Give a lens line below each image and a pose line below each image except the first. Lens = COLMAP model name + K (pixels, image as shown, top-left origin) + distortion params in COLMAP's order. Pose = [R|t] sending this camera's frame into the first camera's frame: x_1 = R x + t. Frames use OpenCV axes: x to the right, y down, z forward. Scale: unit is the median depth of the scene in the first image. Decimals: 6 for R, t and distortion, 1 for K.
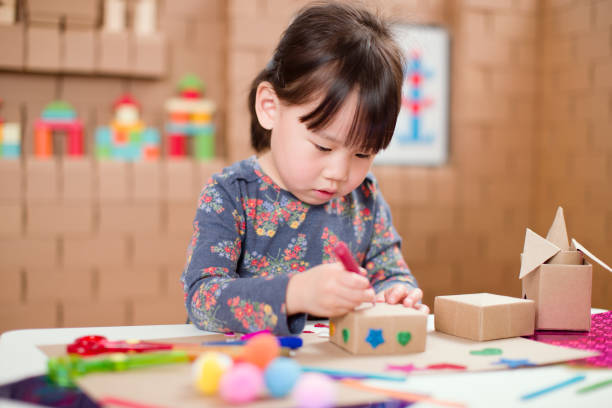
lens RADIAL K [[954.5, 0, 308.1], [0, 954.5, 201.8], [0, 0, 1]] dist [-0.003441, 0.000000]
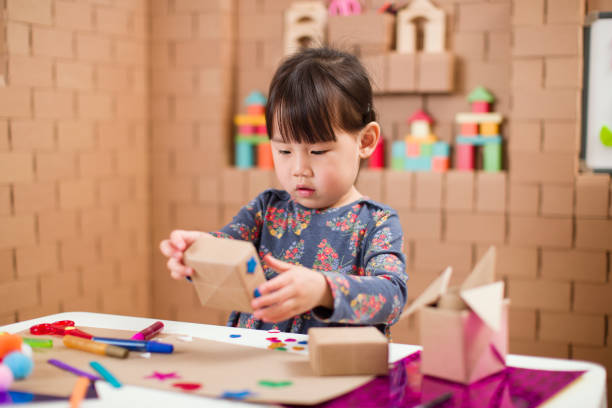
lens RADIAL K [[954.5, 0, 305.5], [0, 954.5, 206.2], [0, 0, 1]] dist [-0.003441, 0.000000]
pose [[0.693997, 0.029245, -0.719383, 0.499163], [-0.018129, 0.999568, 0.023146, -0.026798], [0.719749, -0.003021, 0.694228, 0.157791]]
